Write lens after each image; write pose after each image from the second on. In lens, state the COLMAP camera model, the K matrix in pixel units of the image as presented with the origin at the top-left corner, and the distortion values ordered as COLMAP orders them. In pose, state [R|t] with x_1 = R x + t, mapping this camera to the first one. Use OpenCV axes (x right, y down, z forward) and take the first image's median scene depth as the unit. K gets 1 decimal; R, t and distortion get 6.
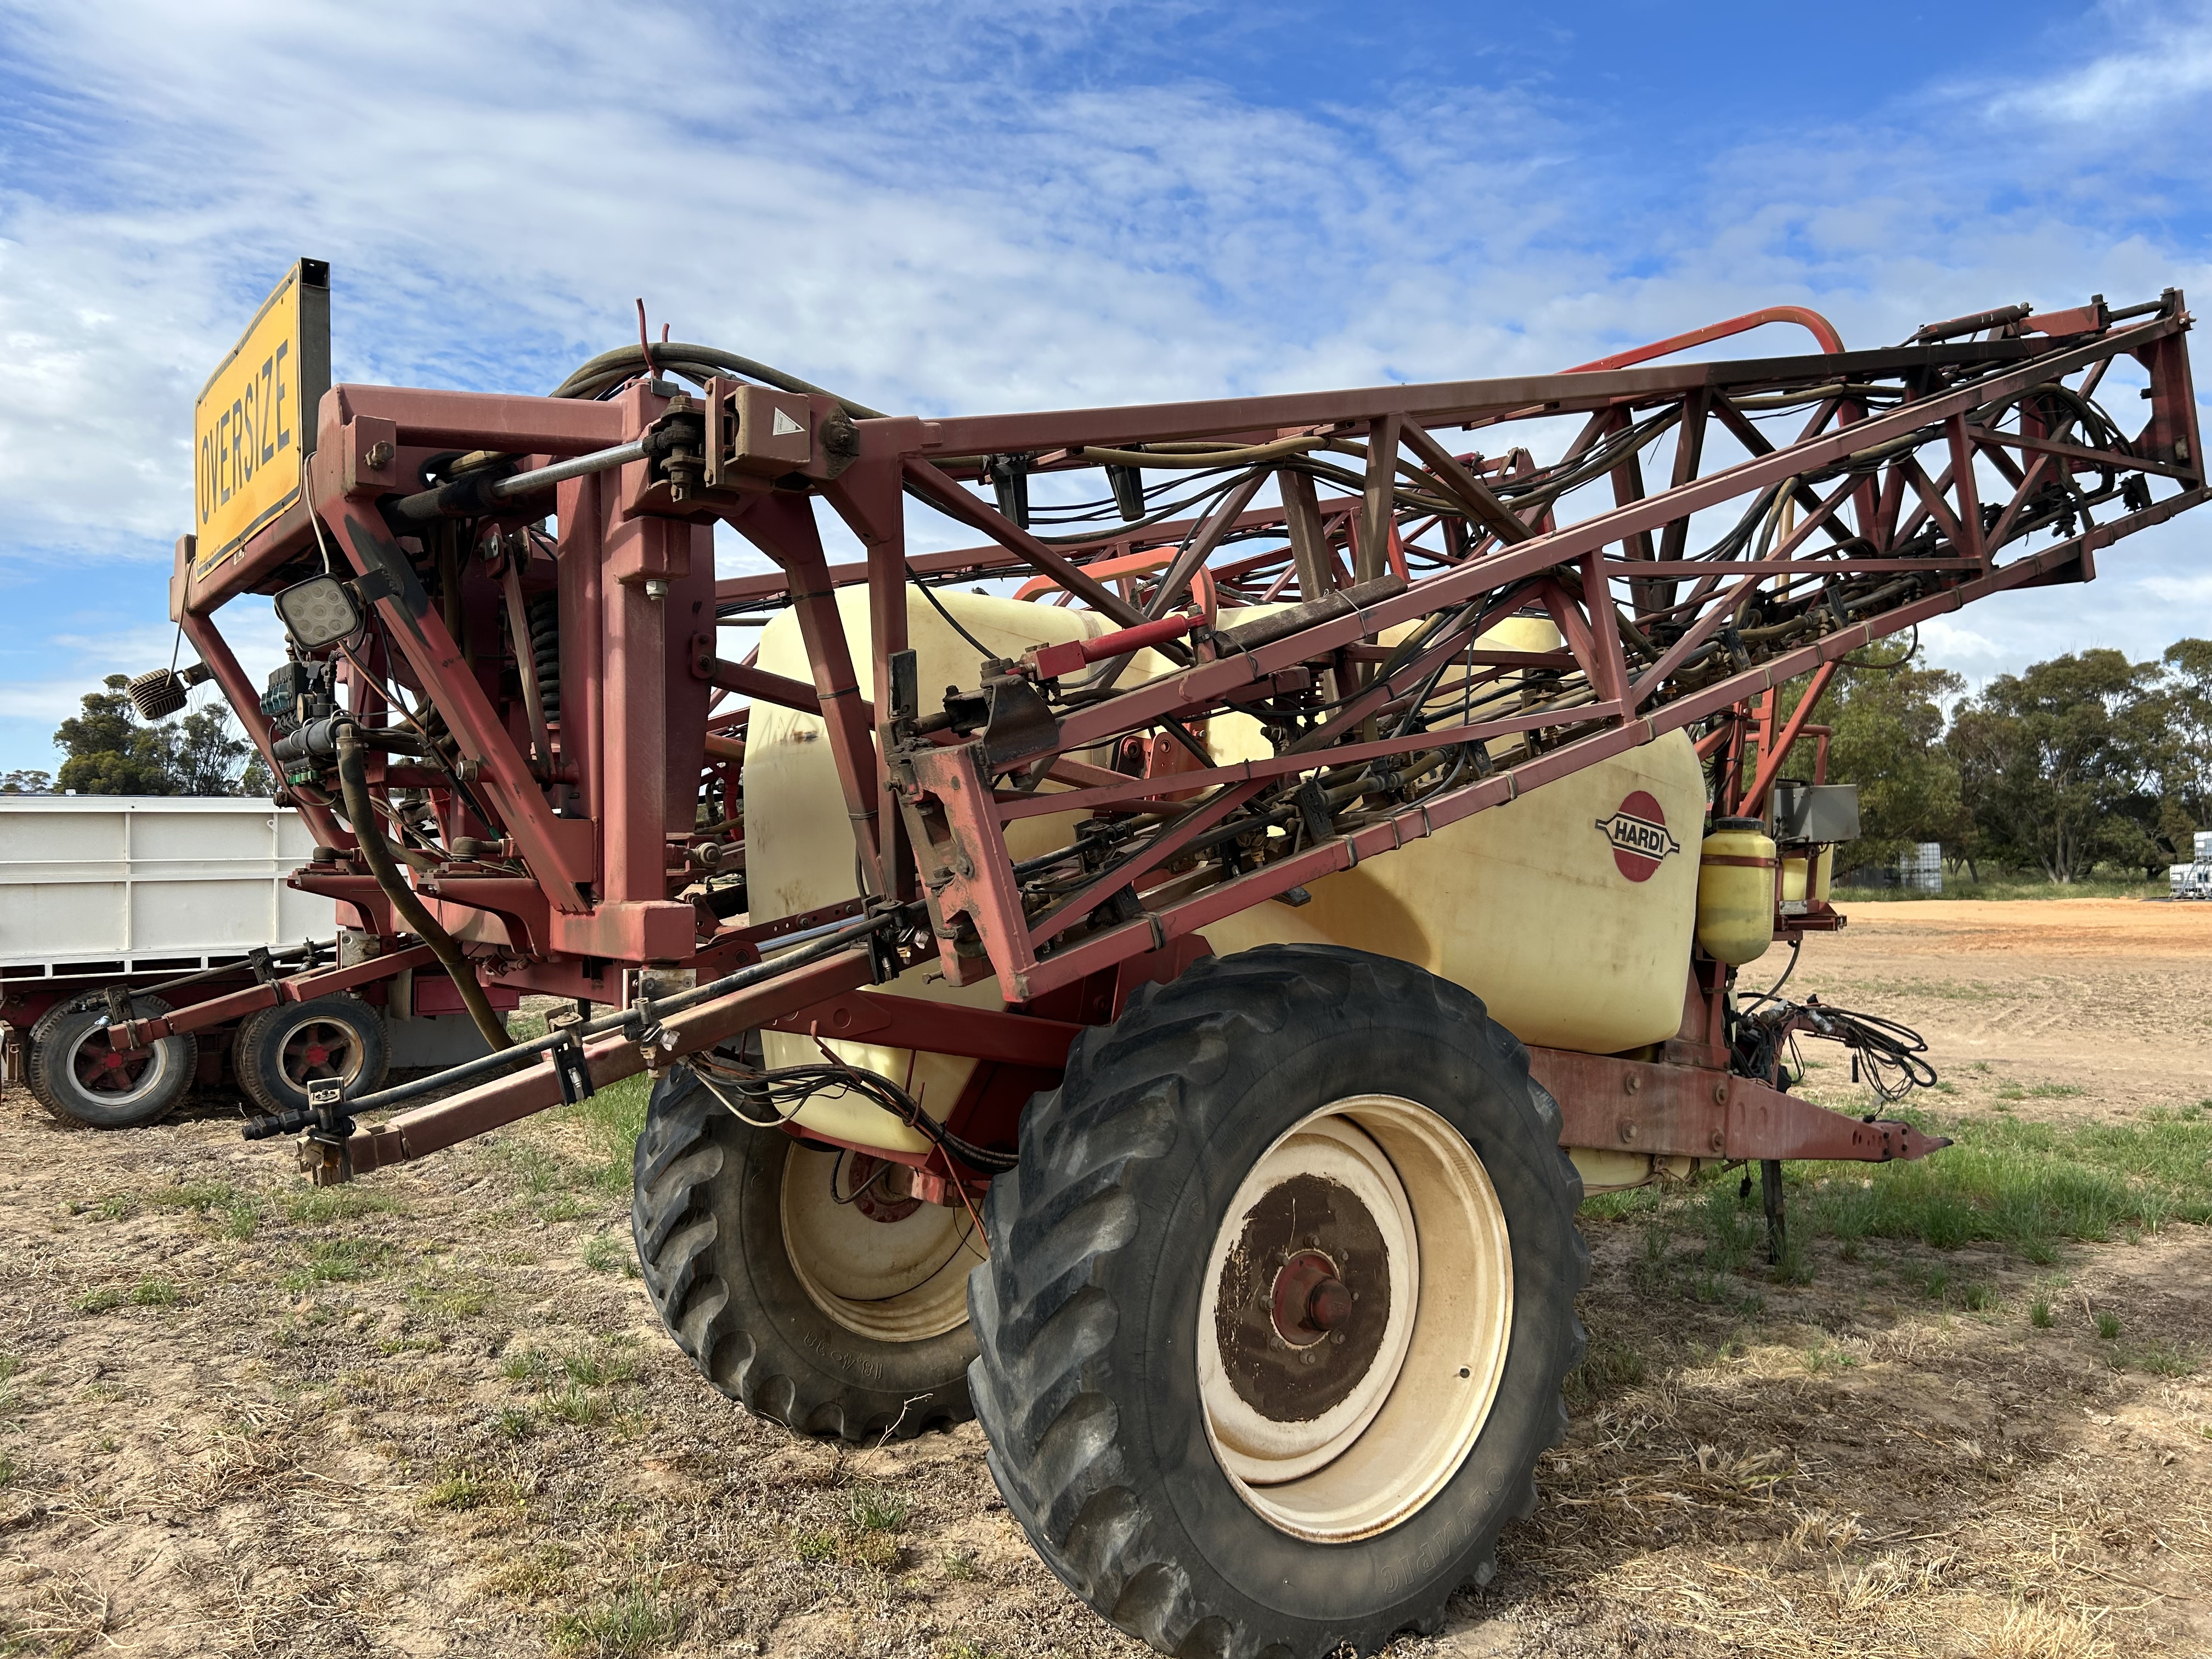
lens RADIAL K [[1655.8, 0, 1106.0], [0, 1655.8, 829.5], [0, 0, 1]] dist [0.000029, 0.000028]
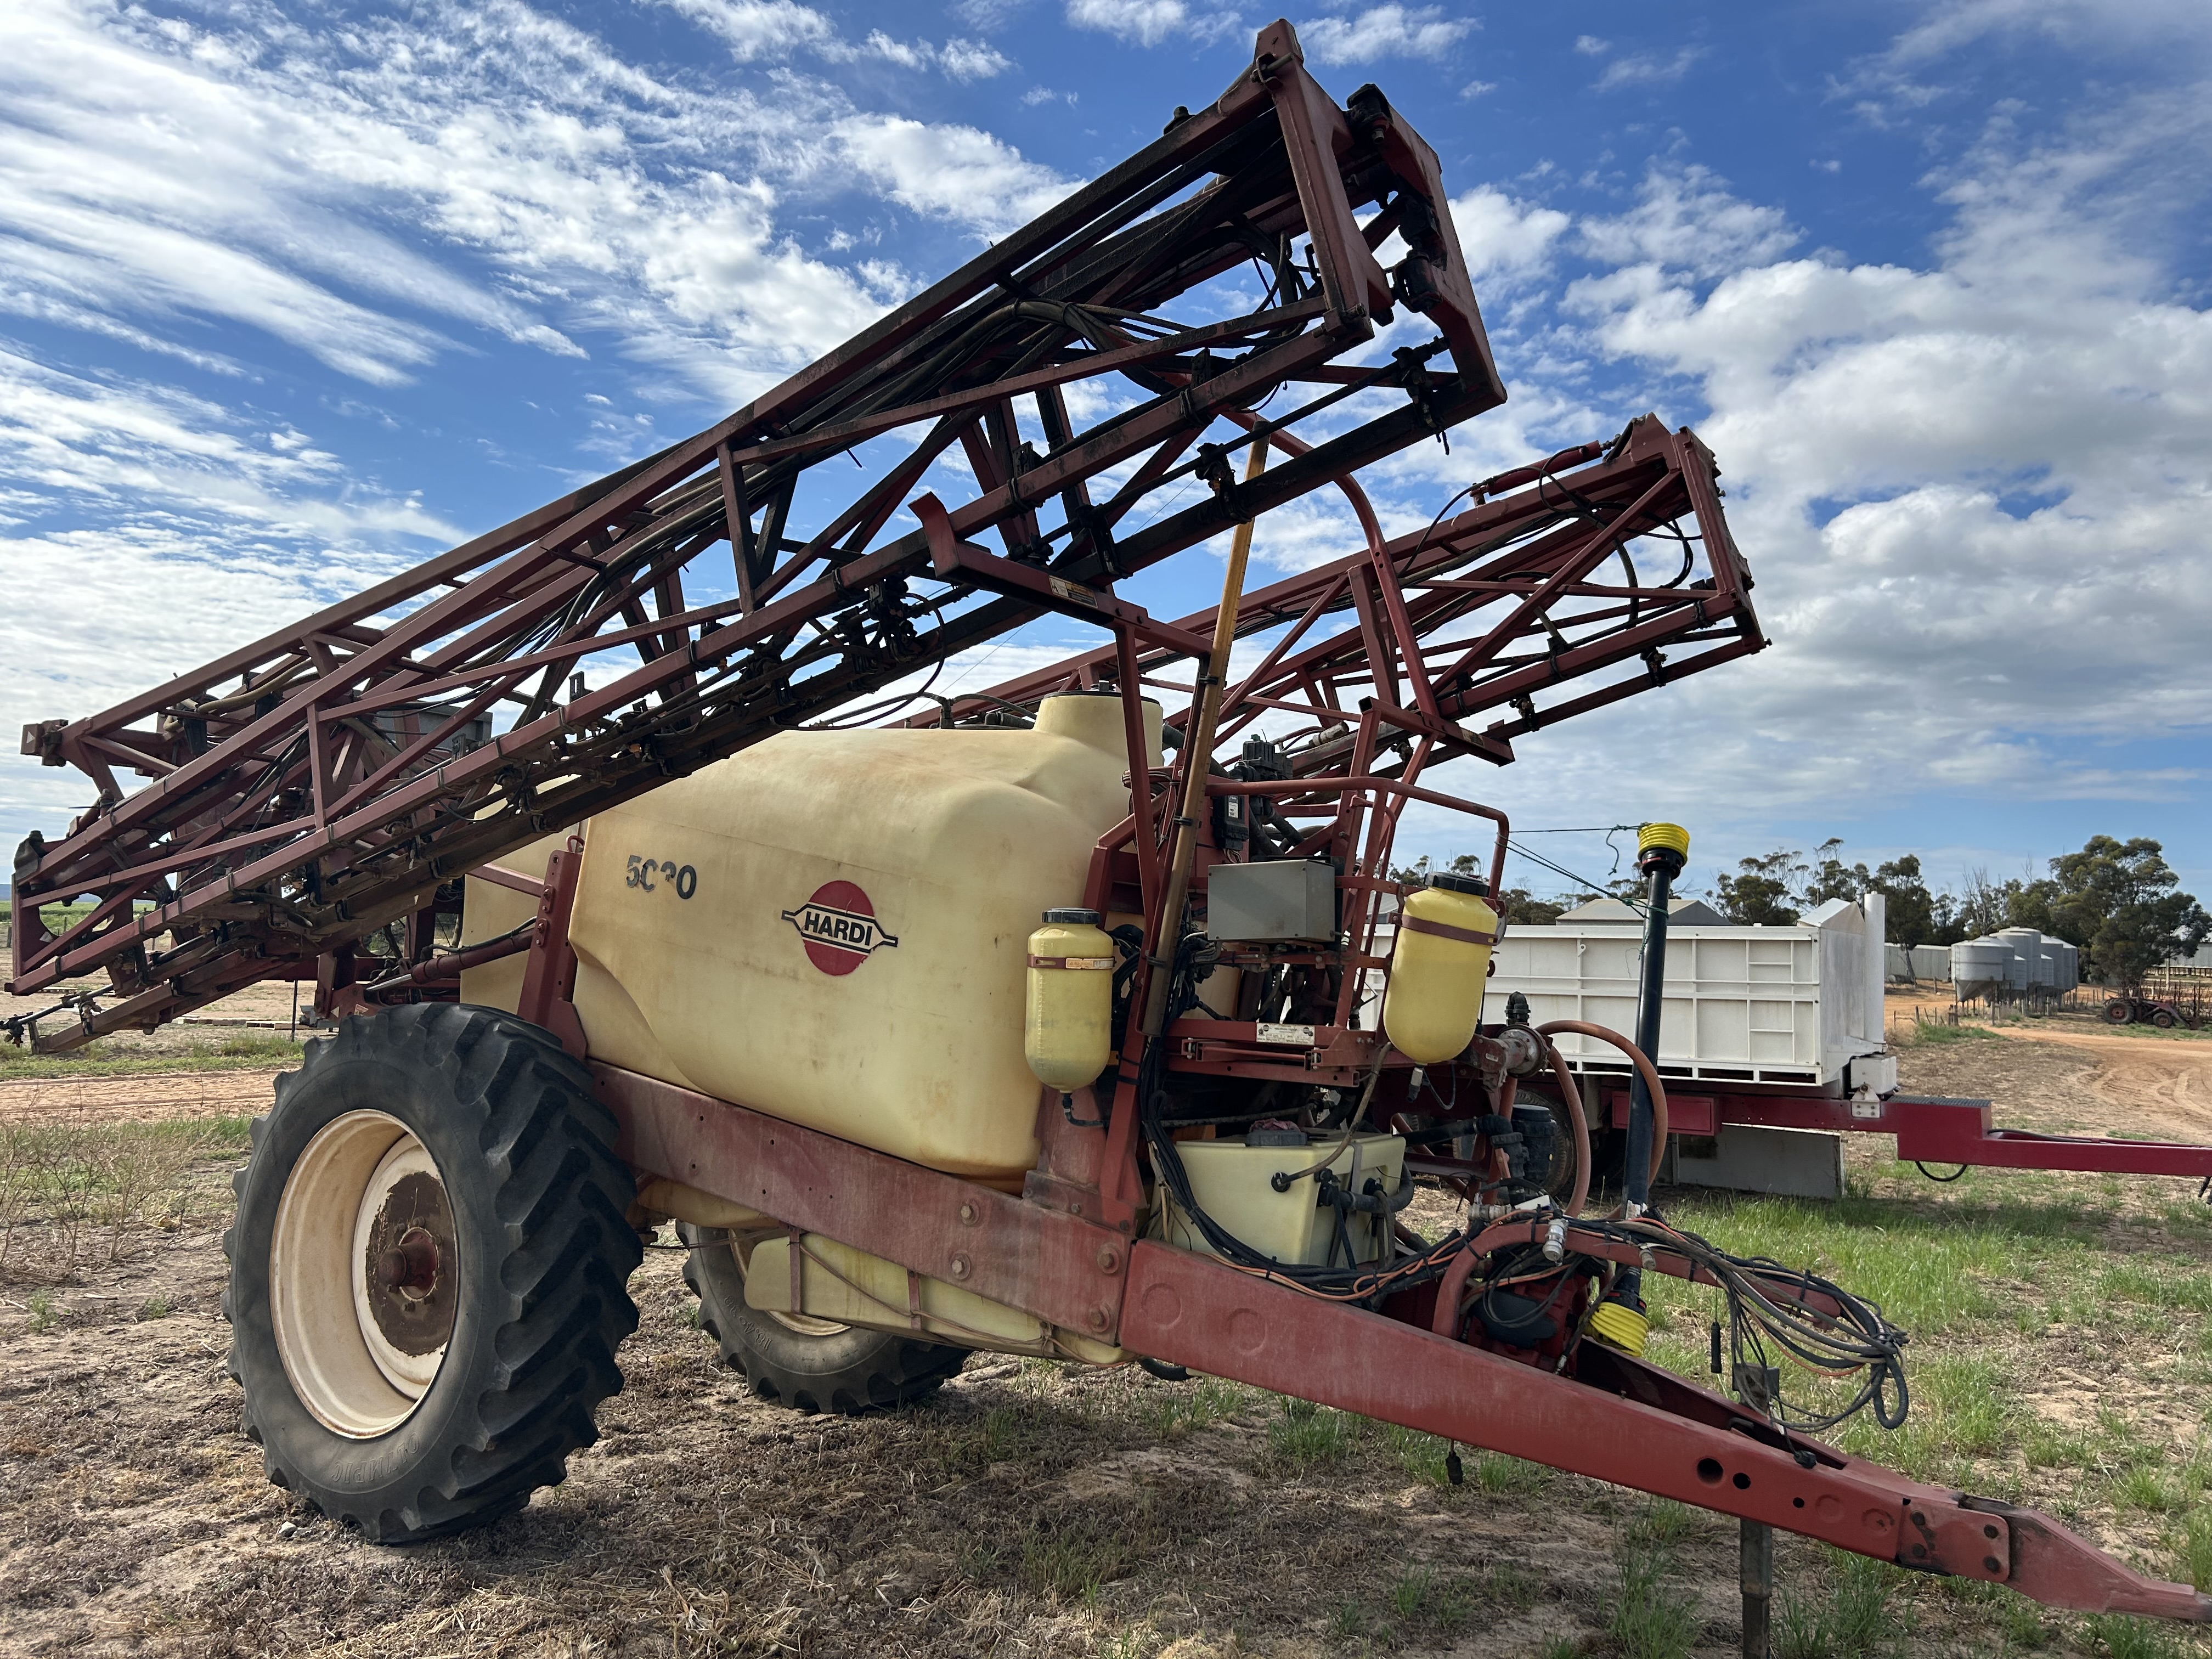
lens RADIAL K [[1534.3, 0, 1106.0], [0, 1534.3, 829.5], [0, 0, 1]] dist [0.002191, 0.000221]
pose [[0.387838, -0.066846, -0.919300, 1.196006], [-0.014788, 0.996787, -0.078719, 0.014847], [0.921609, 0.044125, 0.385604, 0.801953]]
